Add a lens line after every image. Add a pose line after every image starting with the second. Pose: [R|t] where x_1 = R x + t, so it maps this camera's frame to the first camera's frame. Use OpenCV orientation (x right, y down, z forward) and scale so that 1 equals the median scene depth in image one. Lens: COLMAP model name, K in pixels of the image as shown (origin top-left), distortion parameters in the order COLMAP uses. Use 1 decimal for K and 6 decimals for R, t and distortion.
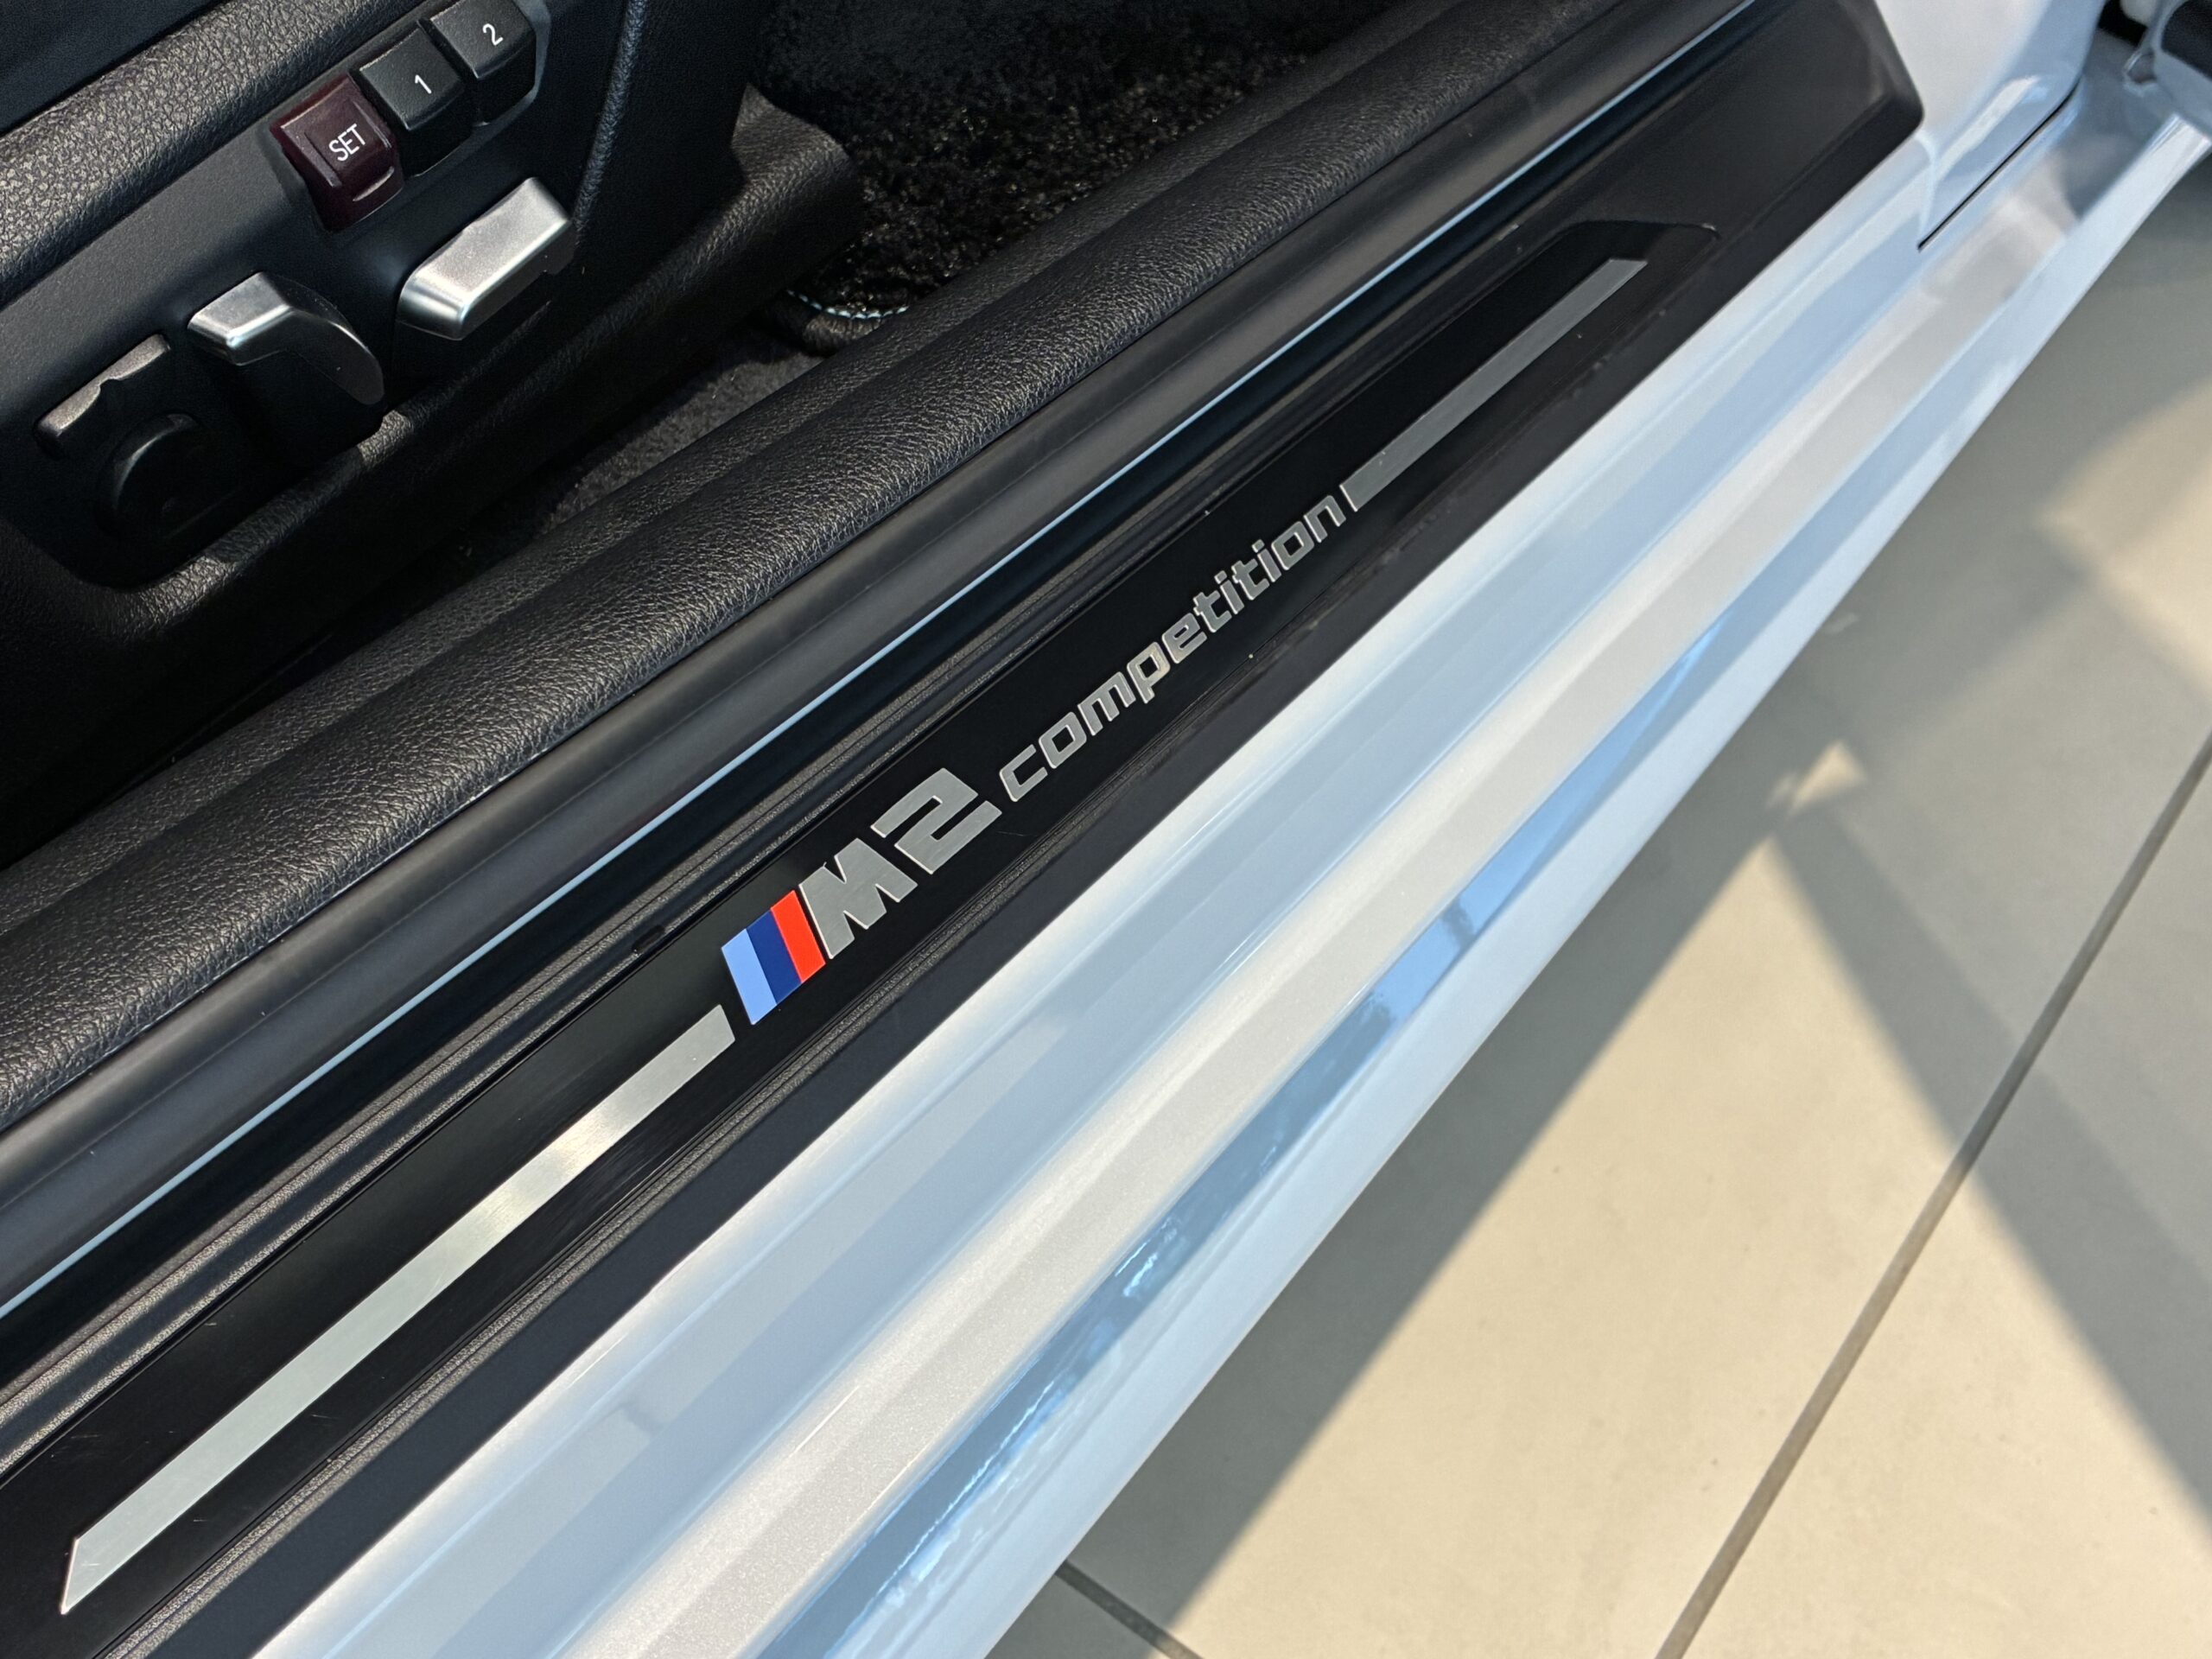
lens RADIAL K [[2636.6, 0, 1105.2], [0, 2636.6, 830.5], [0, 0, 1]] dist [0.031853, 0.000000]
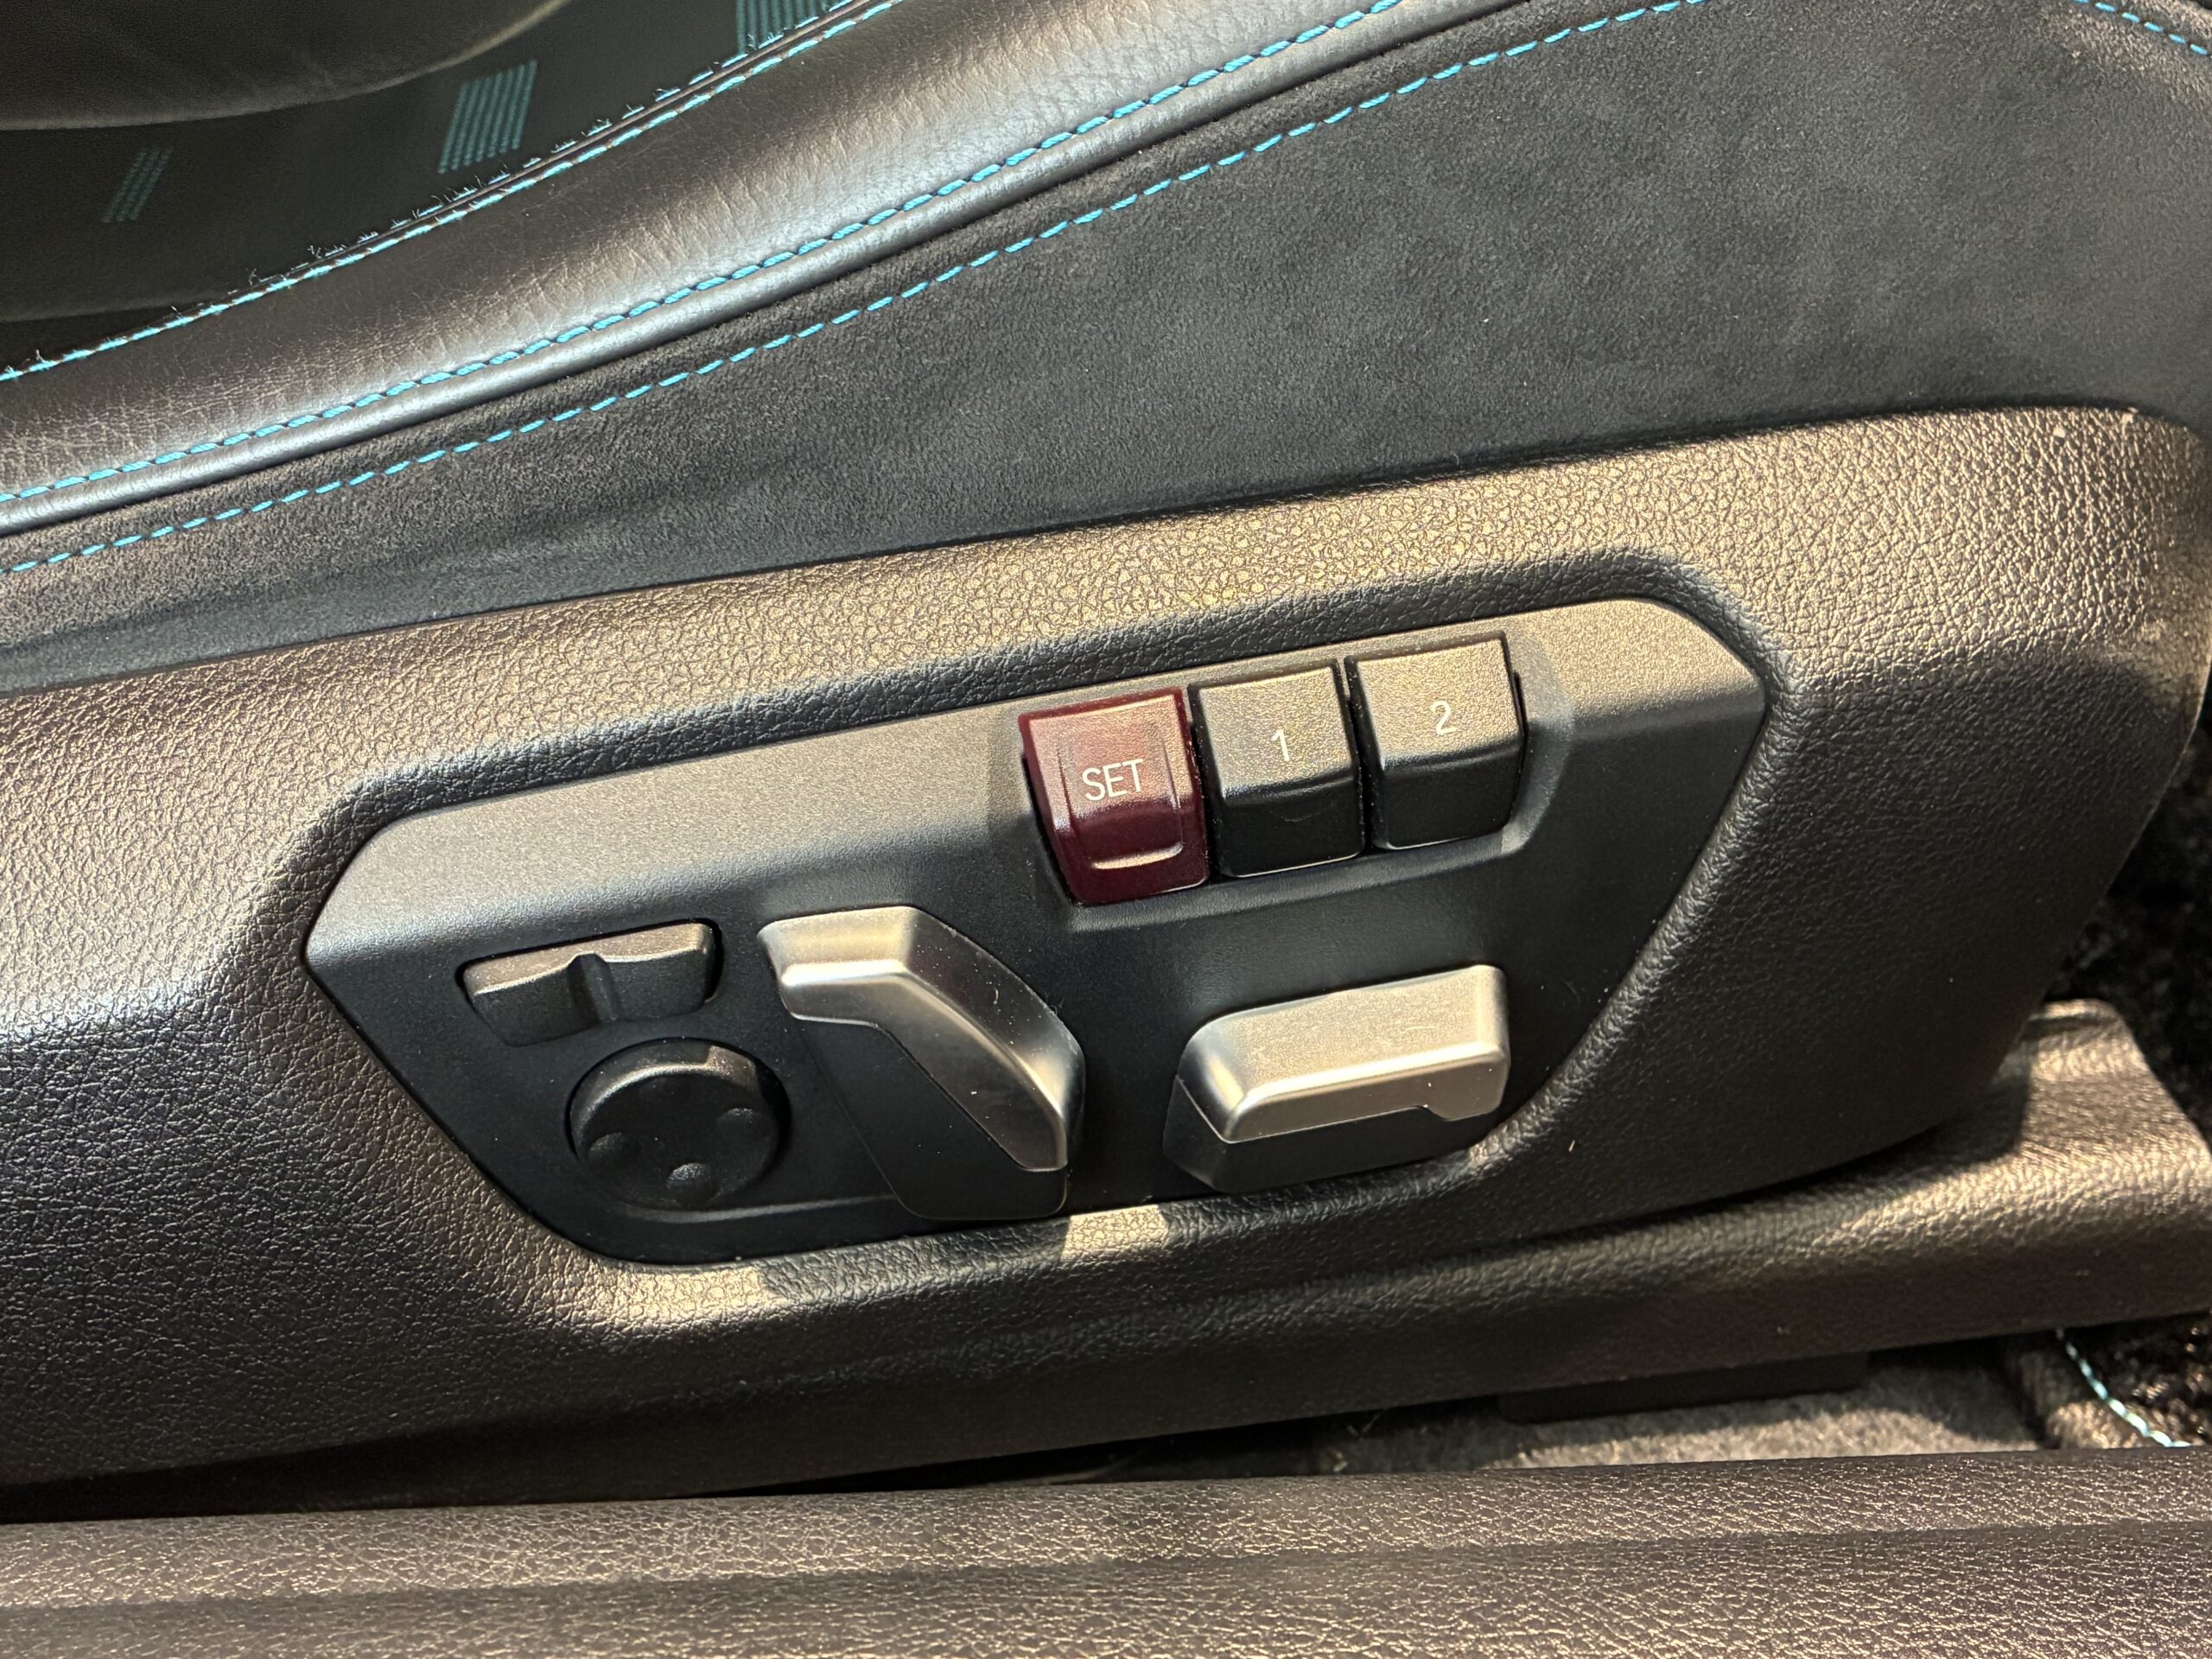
lens RADIAL K [[2449.7, 0, 1106.8], [0, 2449.7, 826.3], [0, 0, 1]] dist [0.033341, 0.000000]
pose [[0.677746, 0.308702, -0.667356, 0.097067], [-0.503422, 0.856334, -0.115142, -0.170194], [0.535935, 0.413998, 0.735785, 0.537654]]
